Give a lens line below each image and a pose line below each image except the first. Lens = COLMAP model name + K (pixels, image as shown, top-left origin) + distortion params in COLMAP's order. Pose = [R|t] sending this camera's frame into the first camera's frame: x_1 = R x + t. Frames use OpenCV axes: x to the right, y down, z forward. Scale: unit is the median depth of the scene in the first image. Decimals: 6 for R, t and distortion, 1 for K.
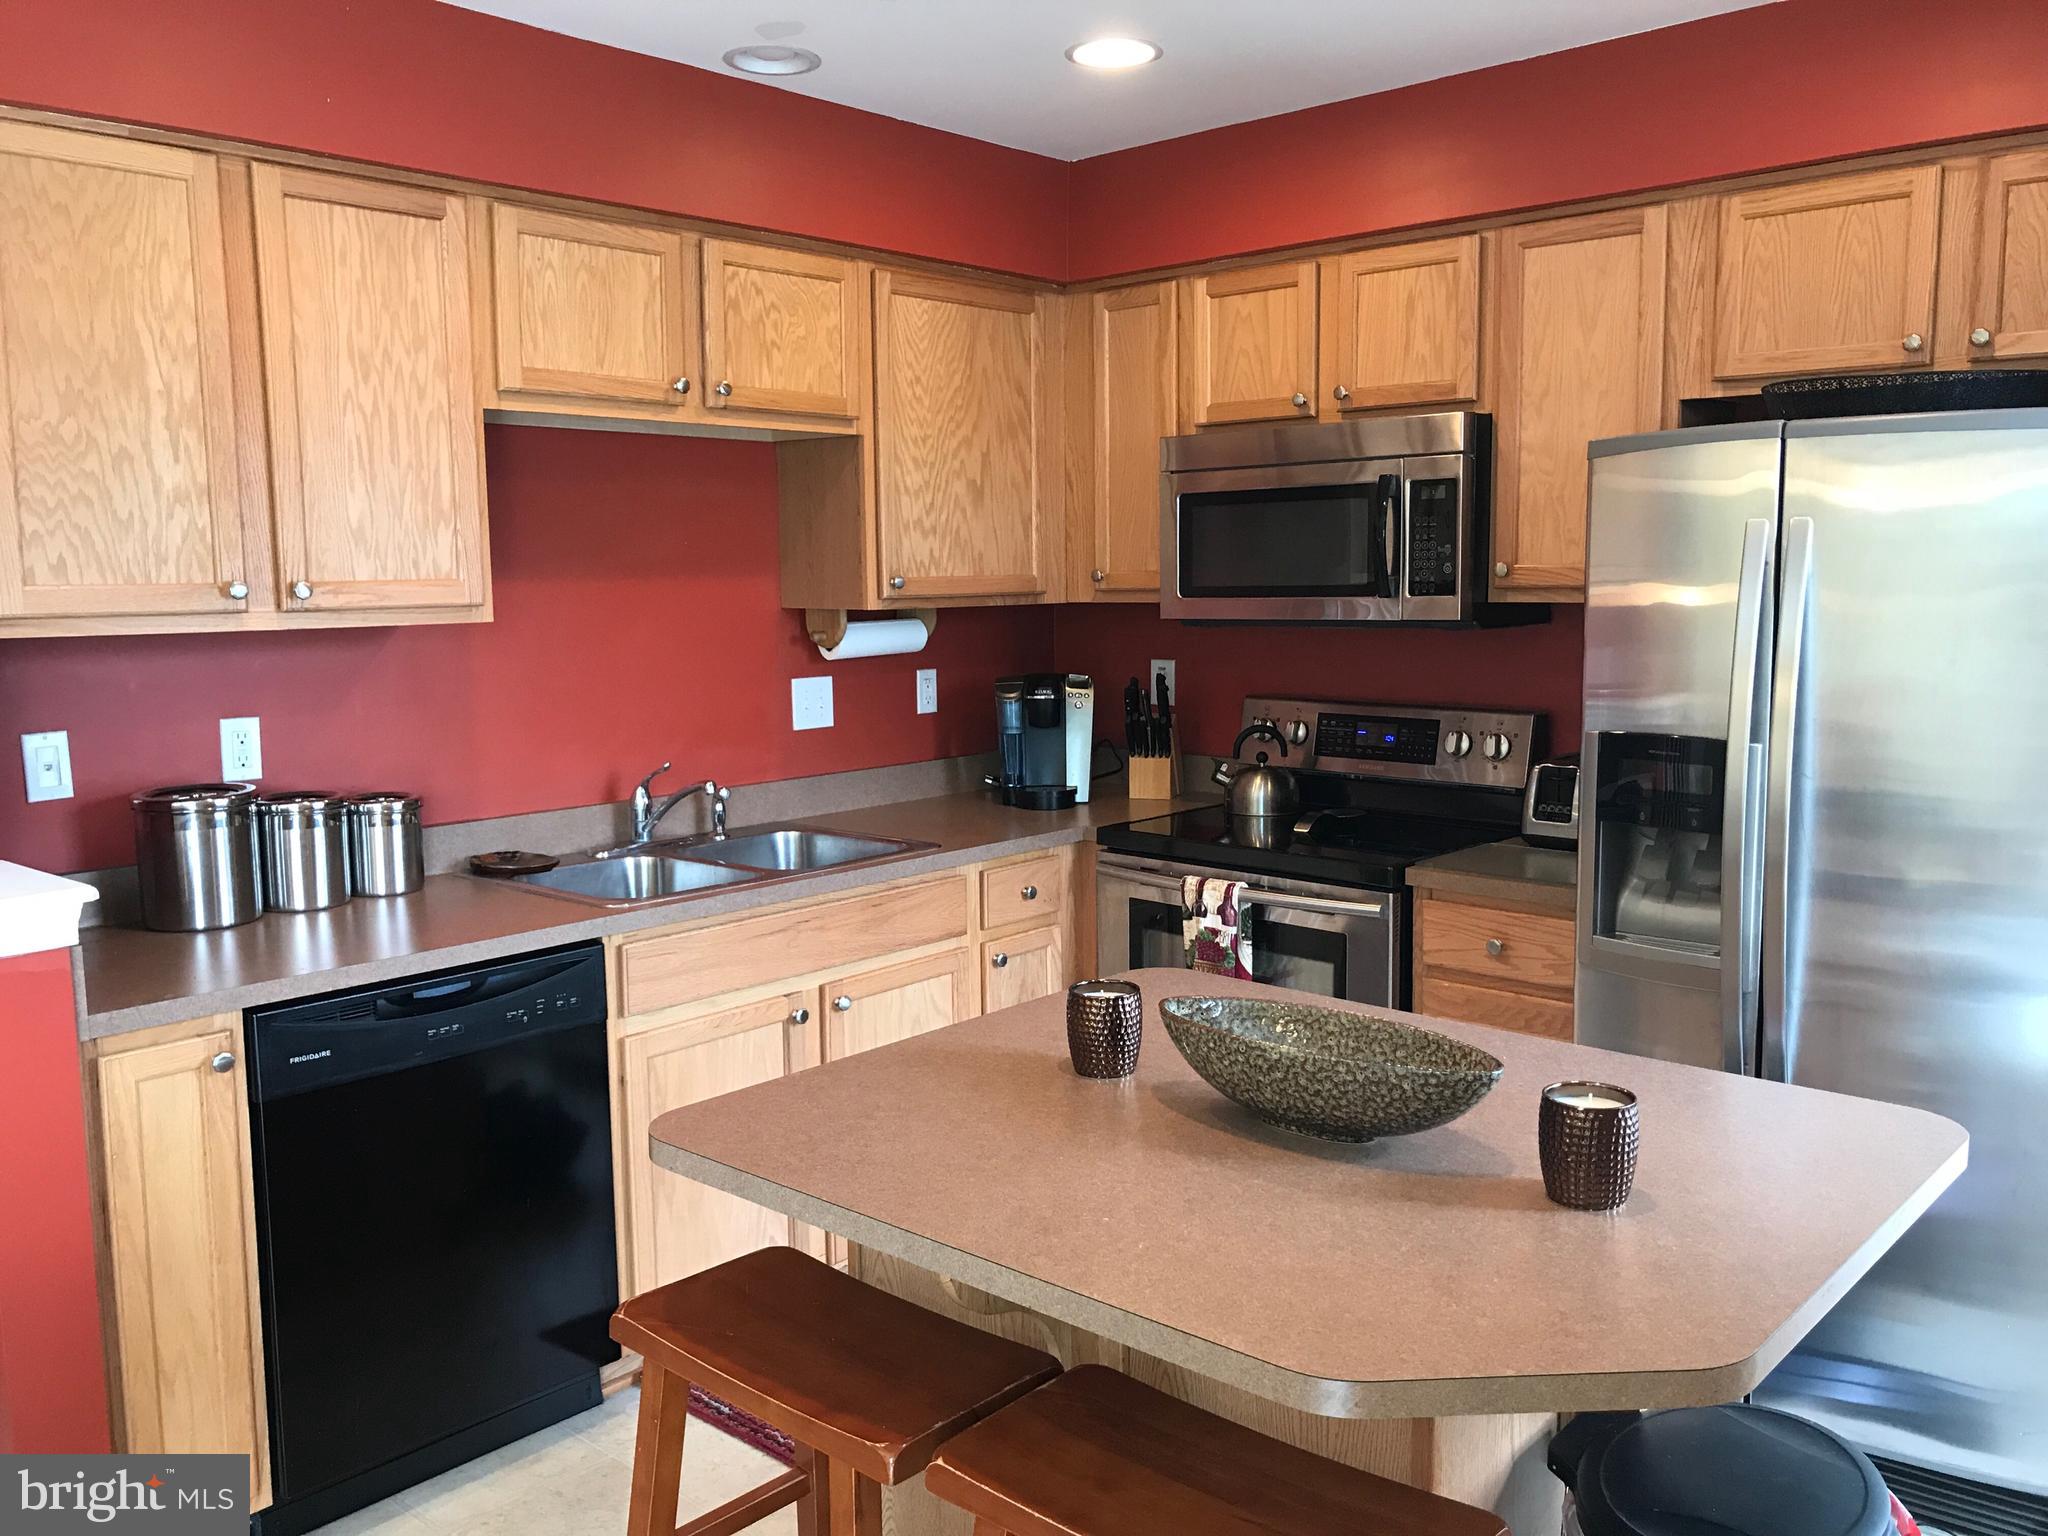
lens RADIAL K [[1687.3, 0, 1053.6], [0, 1687.3, 766.9], [0, 0, 1]] dist [0.031462, -0.031902]
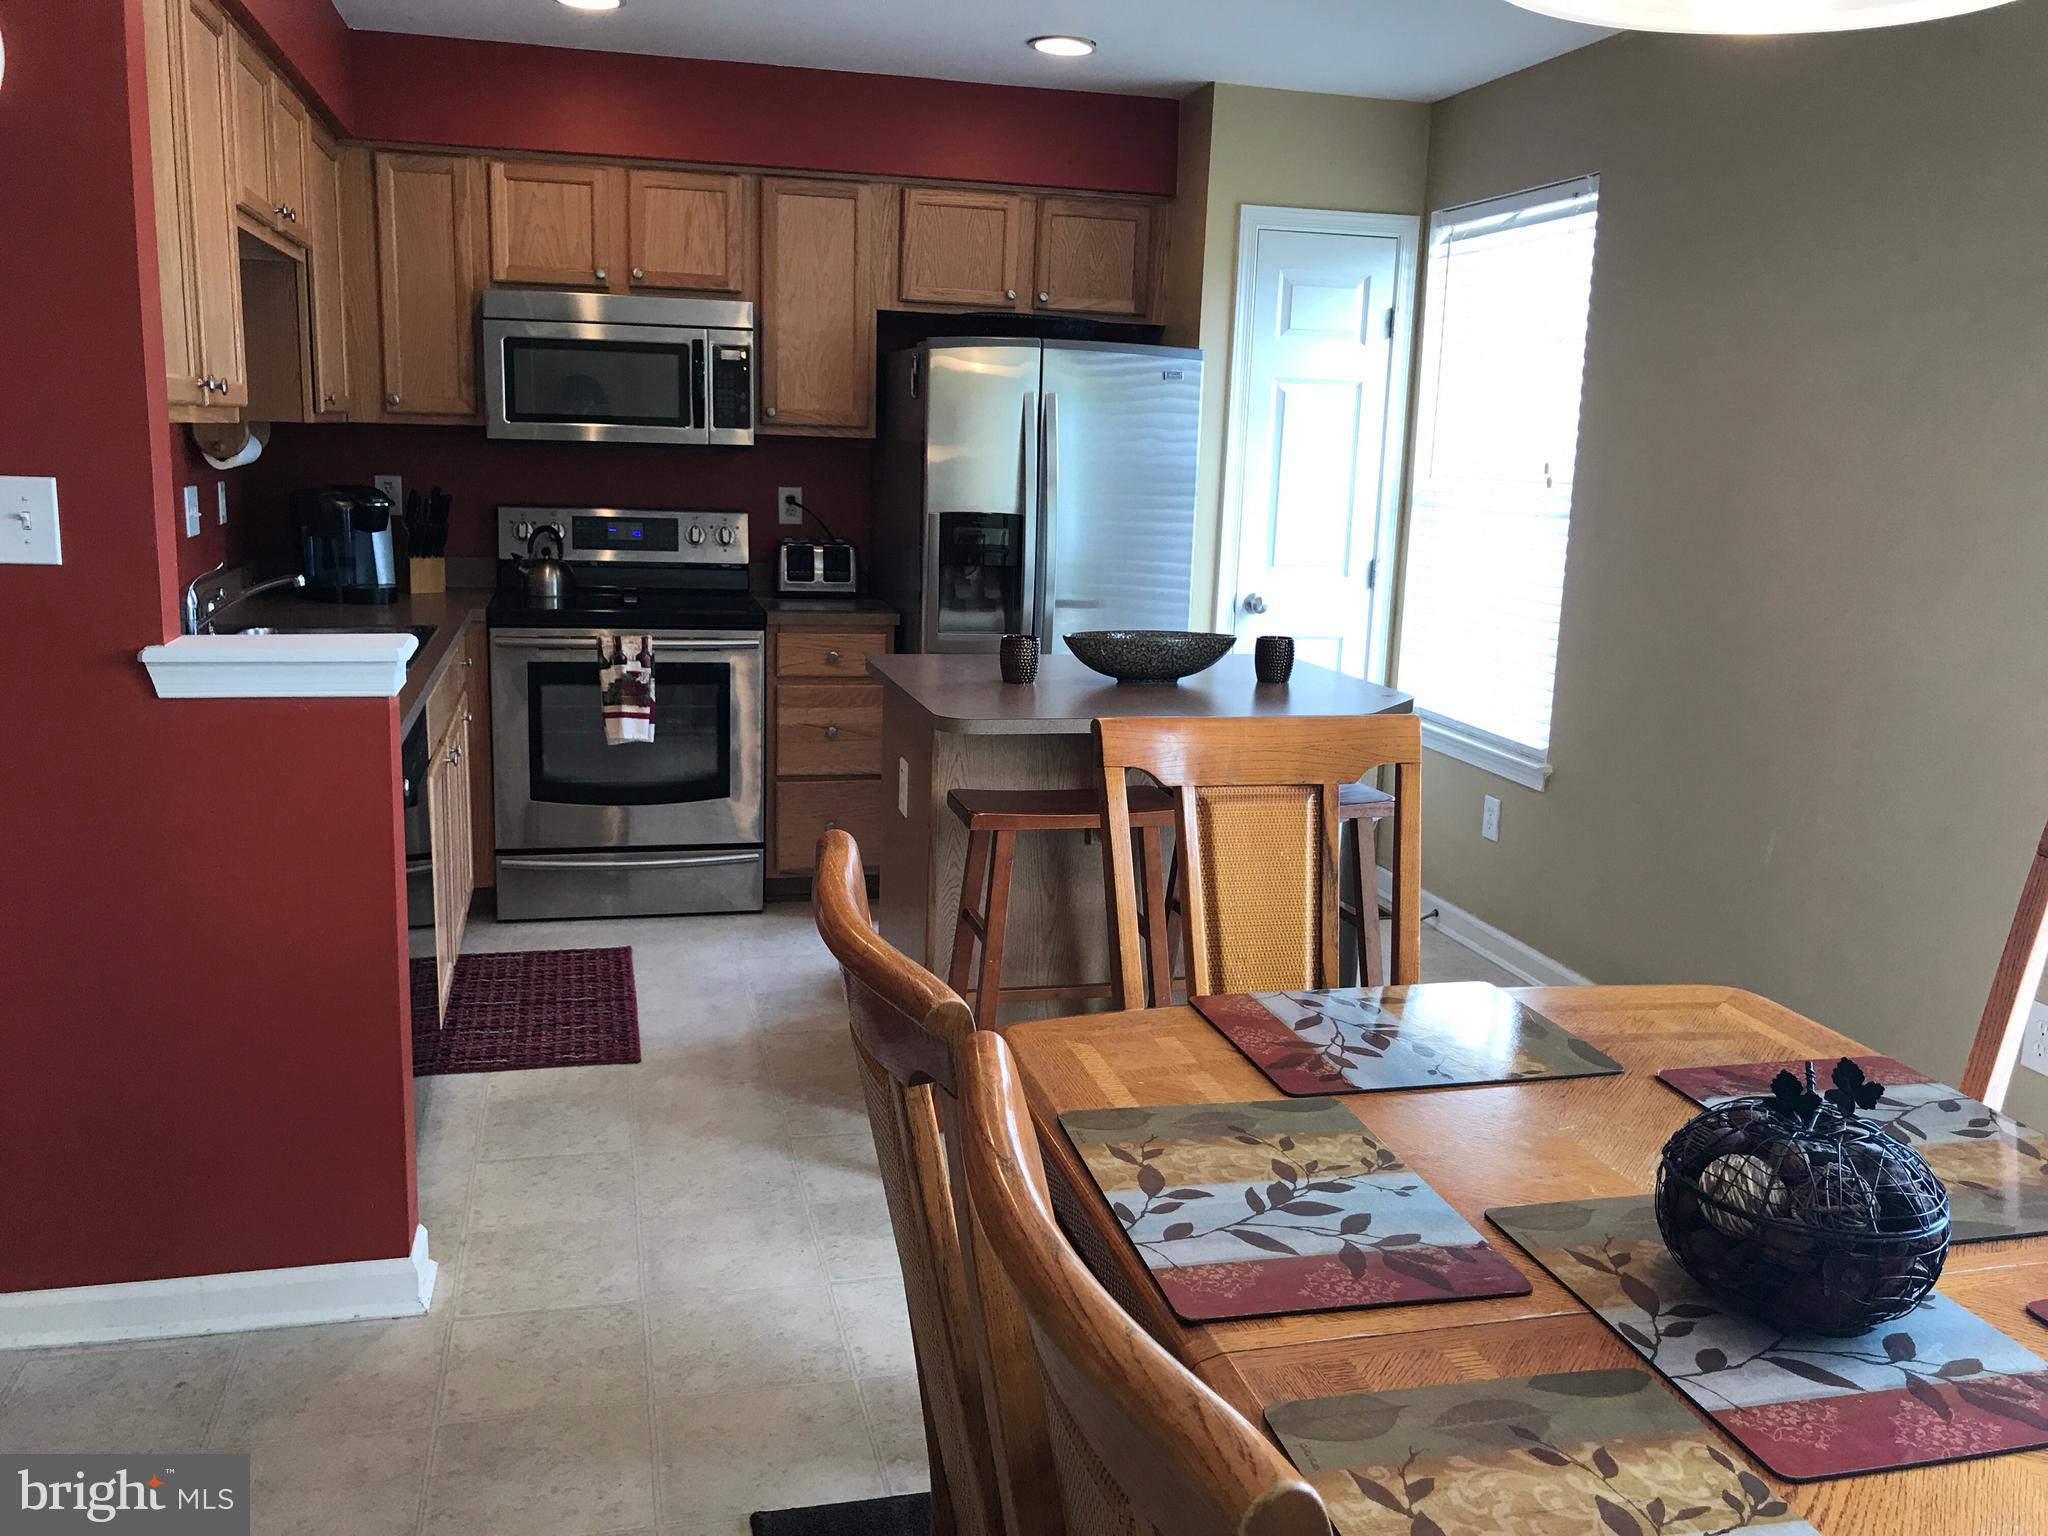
lens RADIAL K [[1687.3, 0, 1029.9], [0, 1687.3, 758.7], [0, 0, 1]] dist [0.031462, -0.031902]
pose [[0.548832, -0.128335, 0.826023, -0.854873], [0.063643, 0.991692, 0.111788, 0.033684], [-0.833506, -0.008782, 0.552440, -0.015764]]
